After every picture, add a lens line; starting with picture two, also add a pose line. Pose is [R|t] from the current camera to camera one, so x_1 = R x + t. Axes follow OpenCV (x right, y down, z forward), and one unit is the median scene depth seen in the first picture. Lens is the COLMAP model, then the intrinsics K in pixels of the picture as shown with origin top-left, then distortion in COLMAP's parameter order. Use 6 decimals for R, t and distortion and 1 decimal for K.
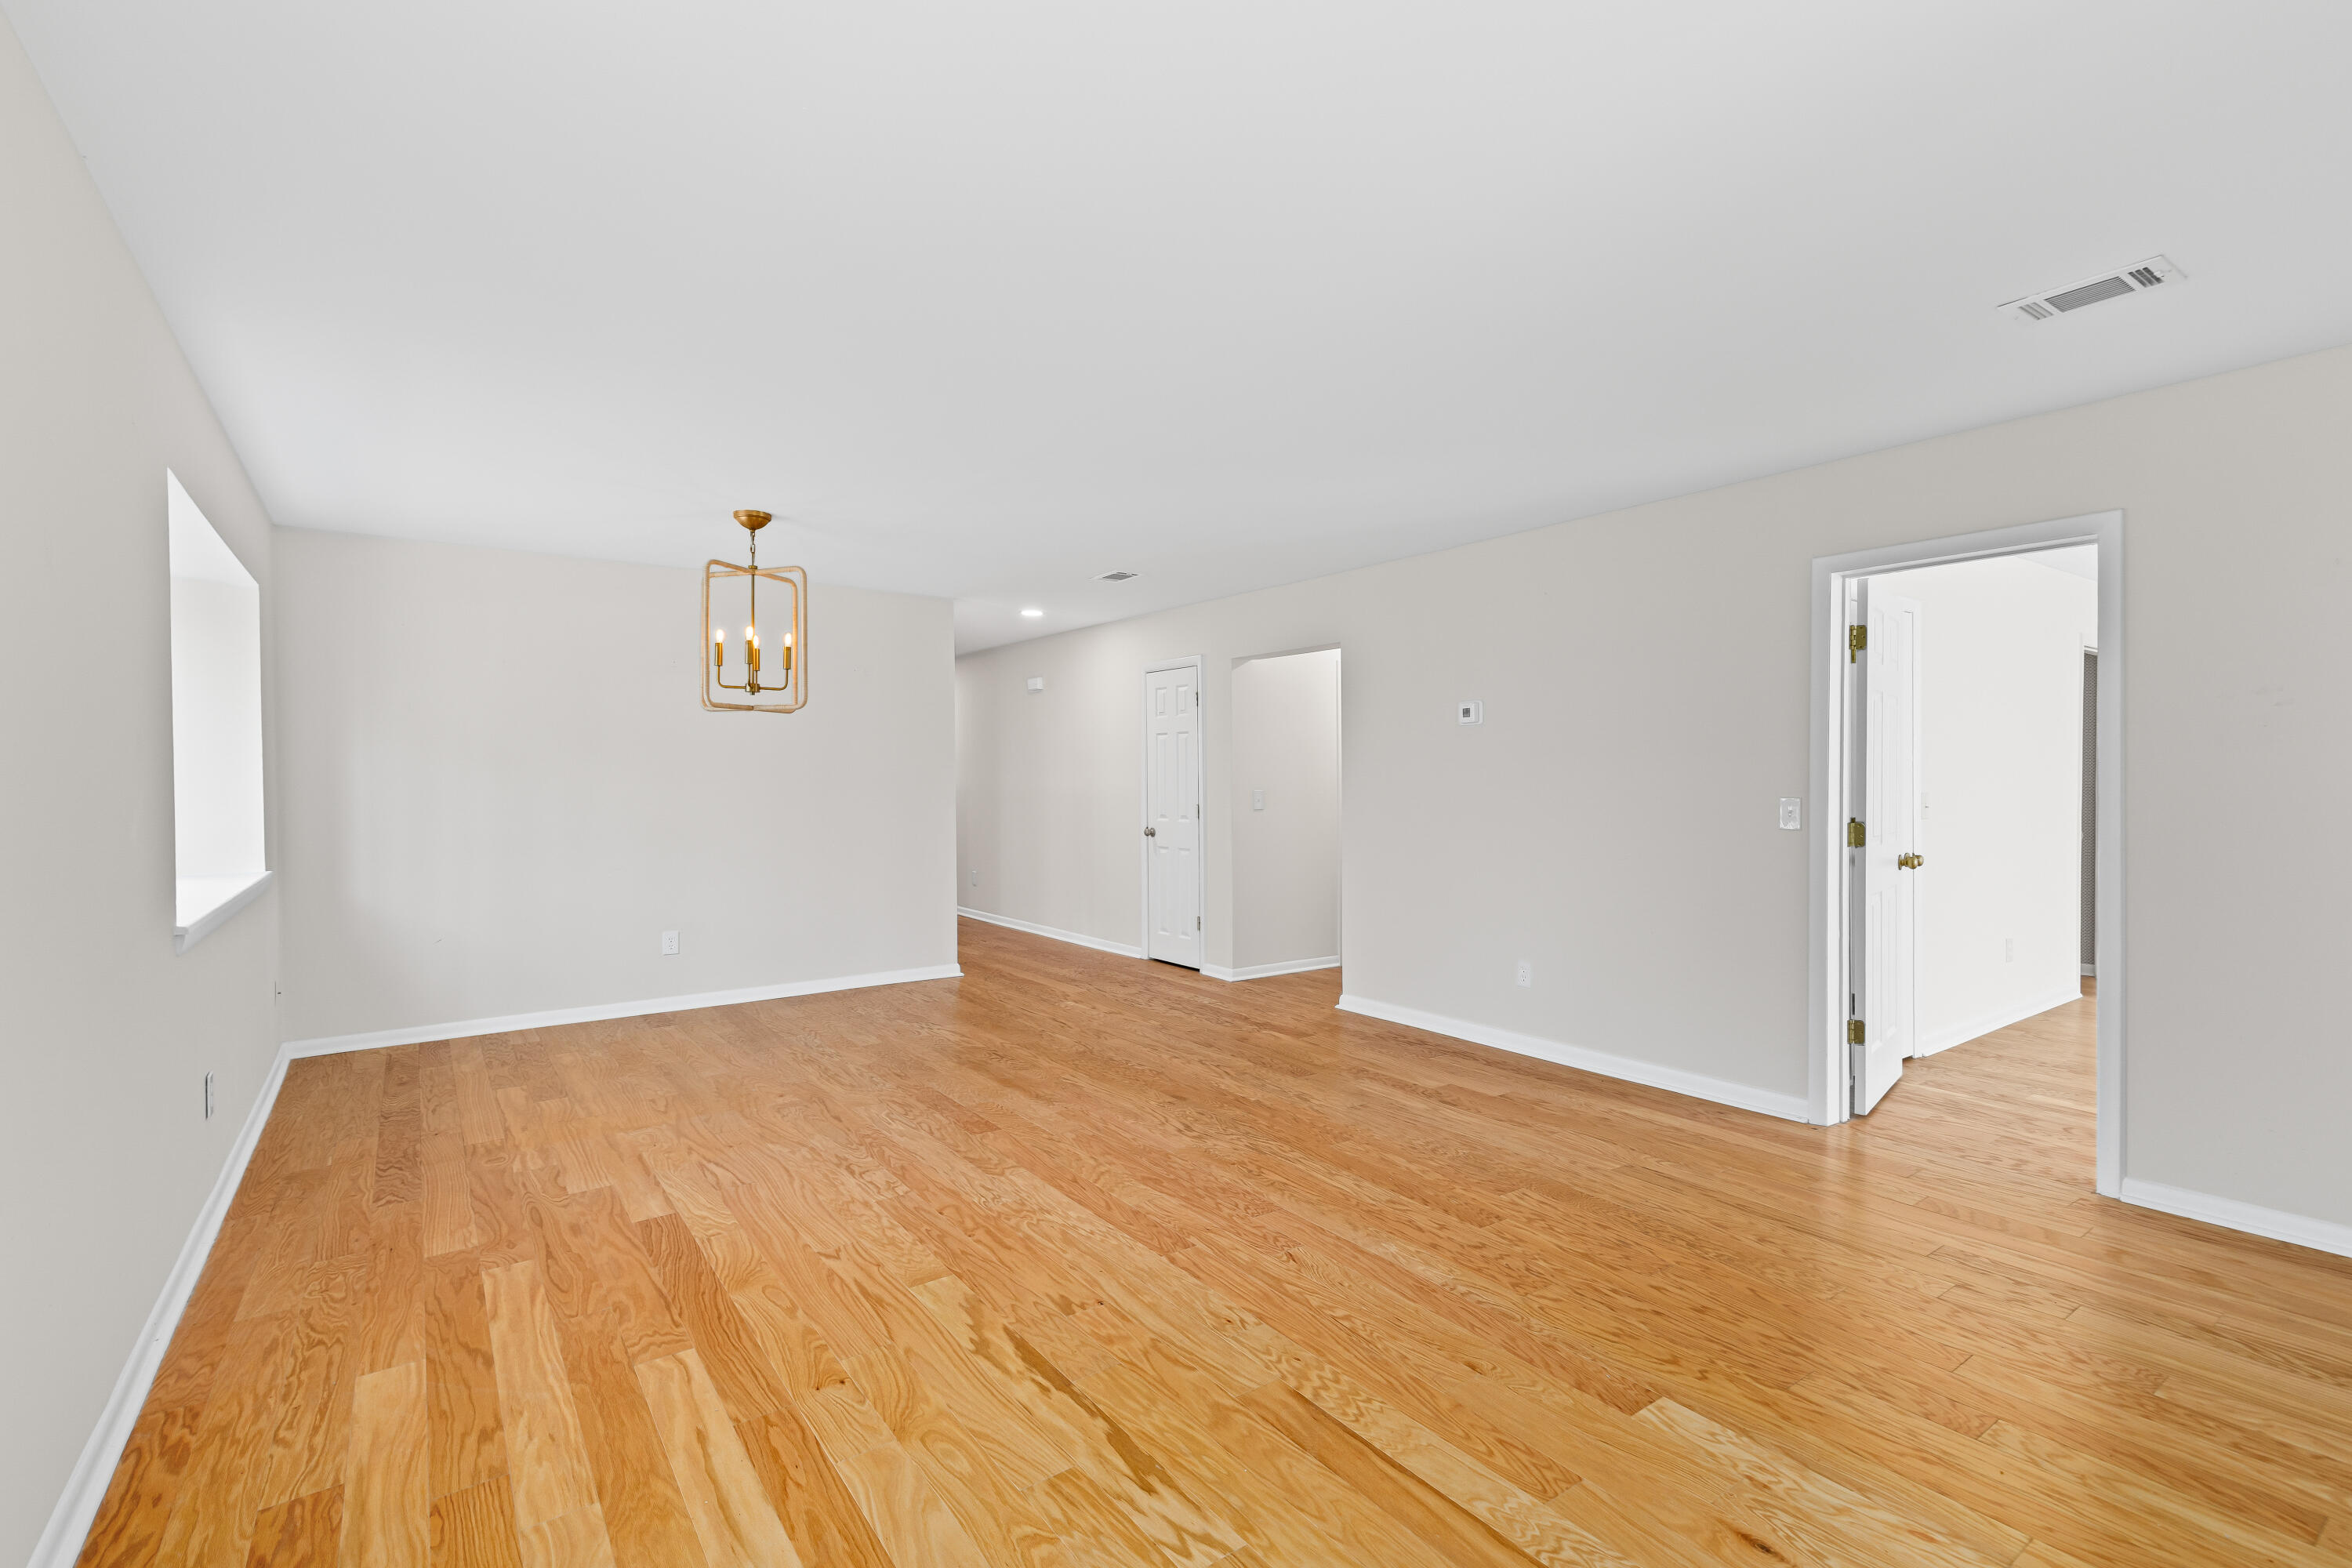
lens RADIAL K [[1071.3, 0, 1178.9], [0, 1071.3, 787.5], [0, 0, 1]] dist [0.005376, -0.000732]
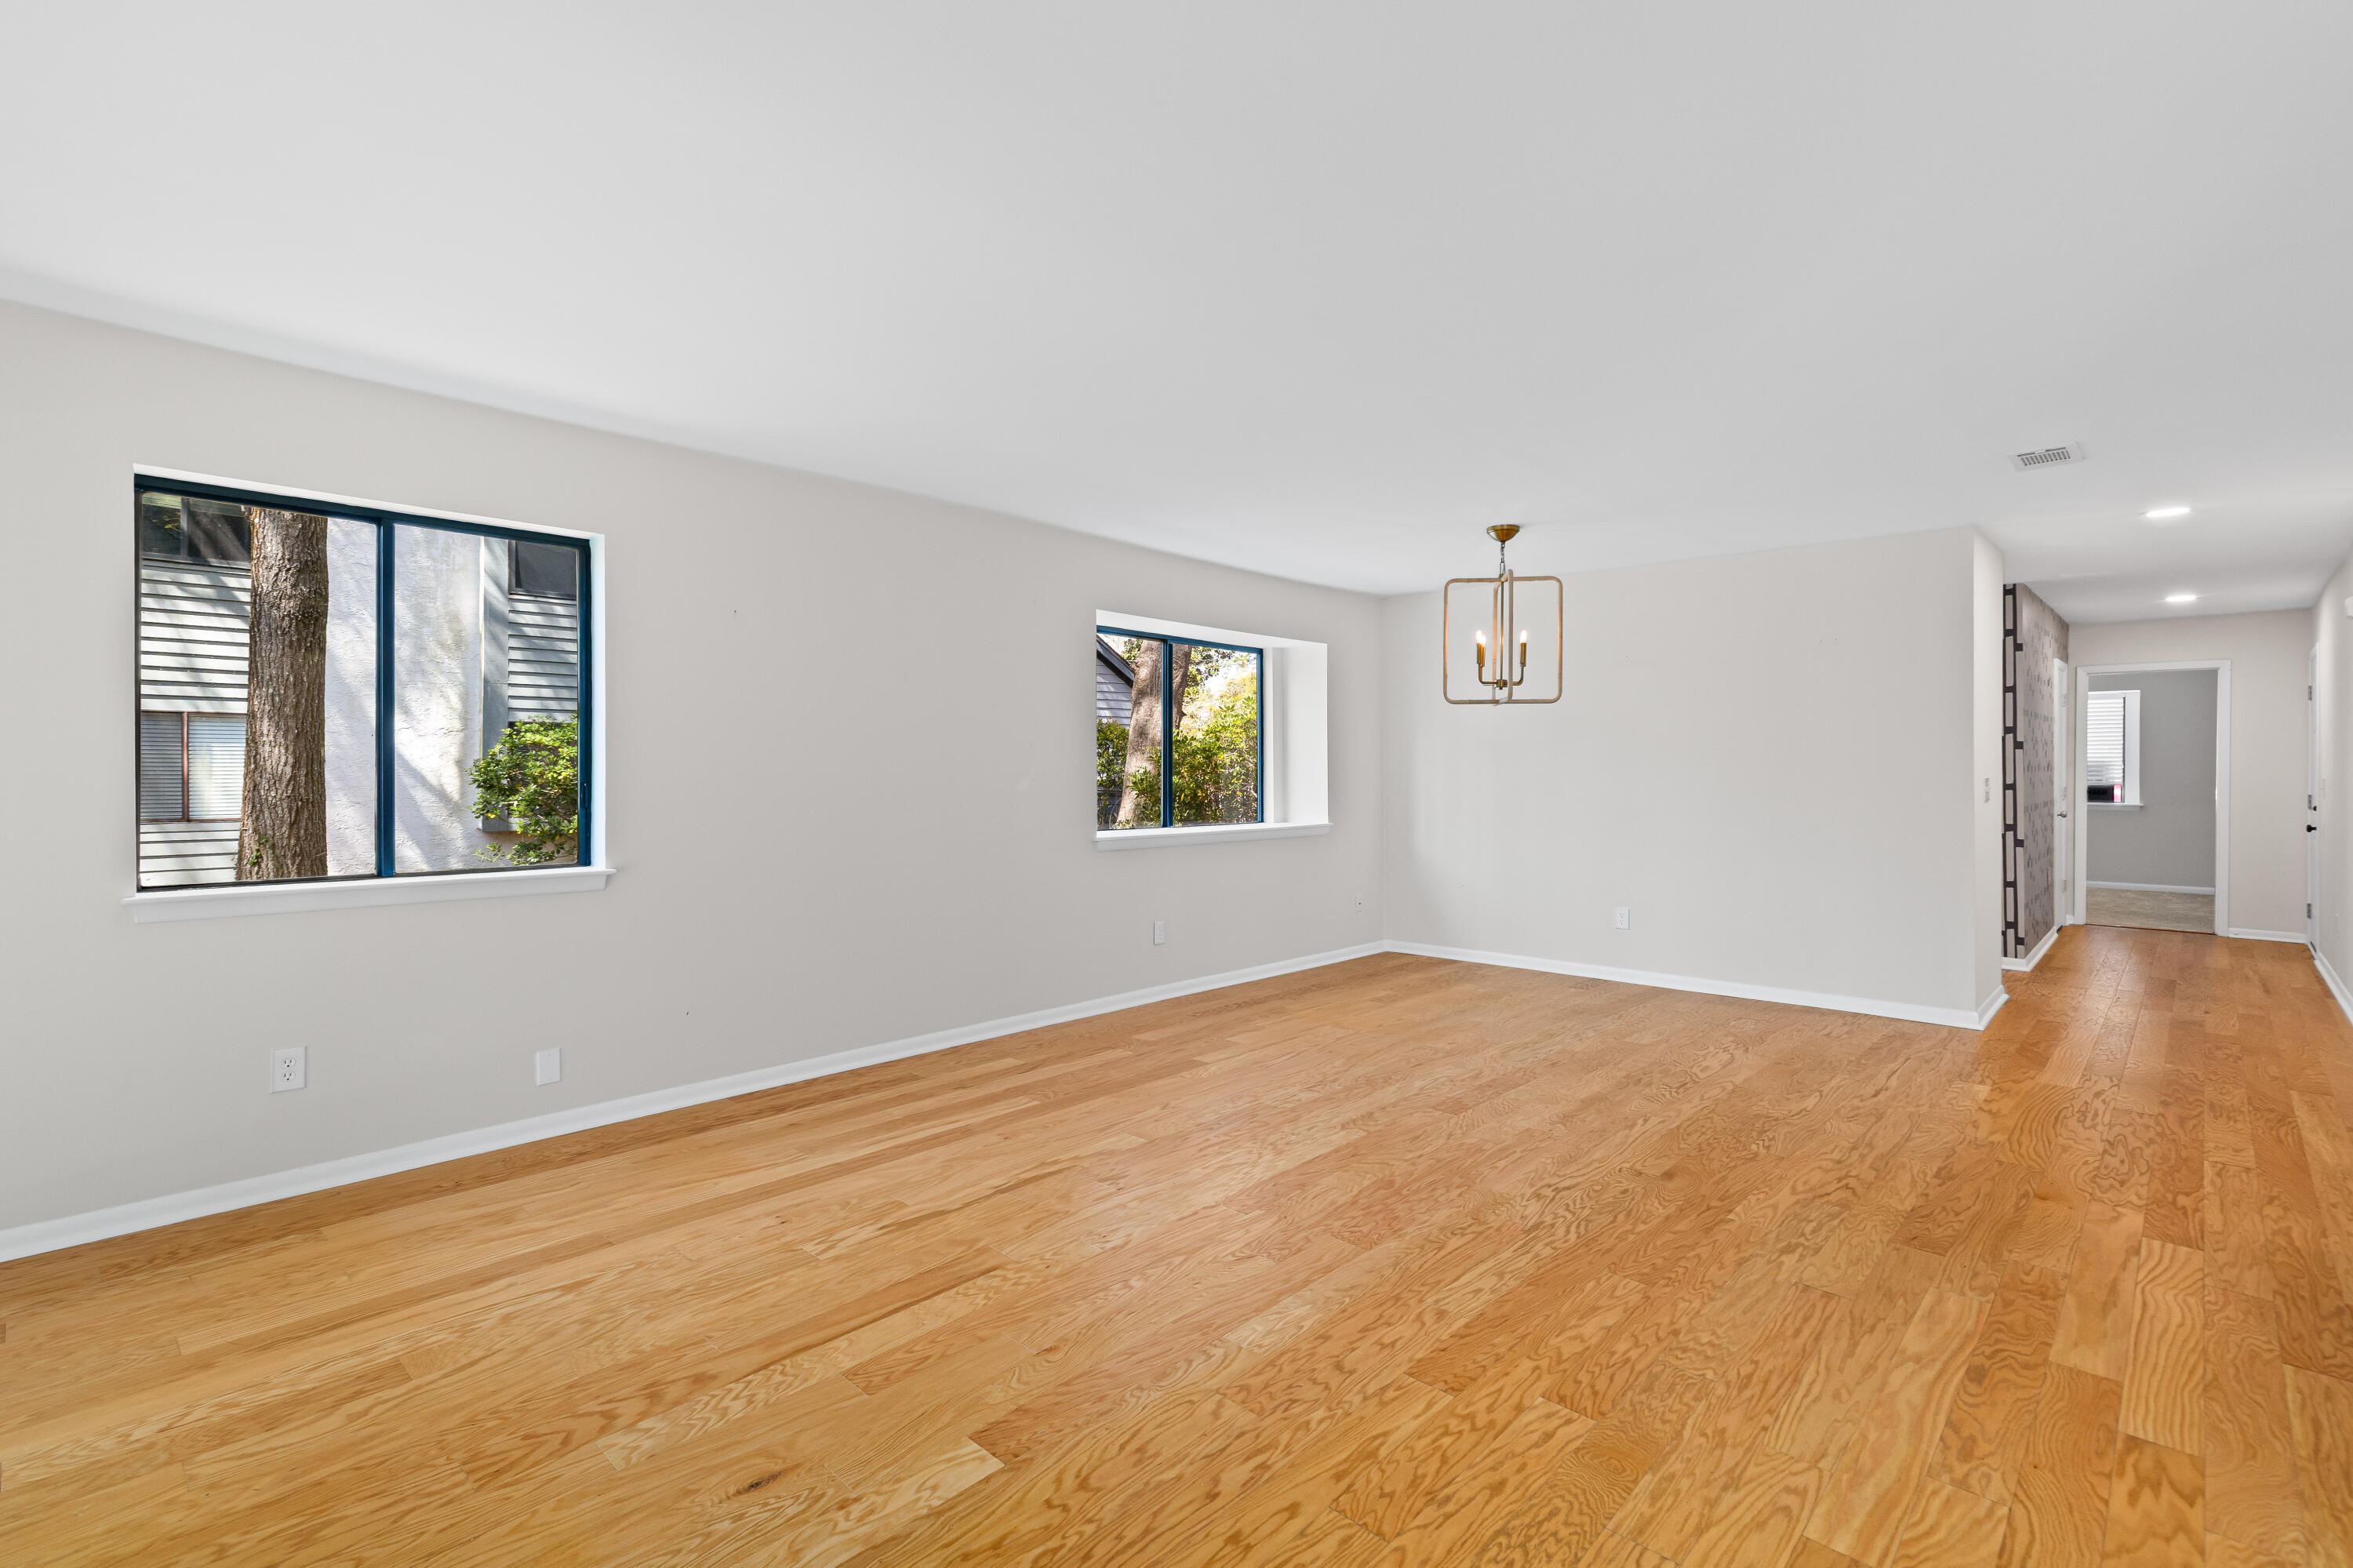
lens RADIAL K [[1071.8, 0, 1179.4], [0, 1071.8, 770.8], [0, 0, 1]] dist [0.005376, -0.000732]
pose [[0.190801, 0.007783, -0.981598, 0.895786], [-0.011813, 0.999914, 0.005633, -0.006052], [0.981558, 0.010521, 0.190877, 0.646251]]
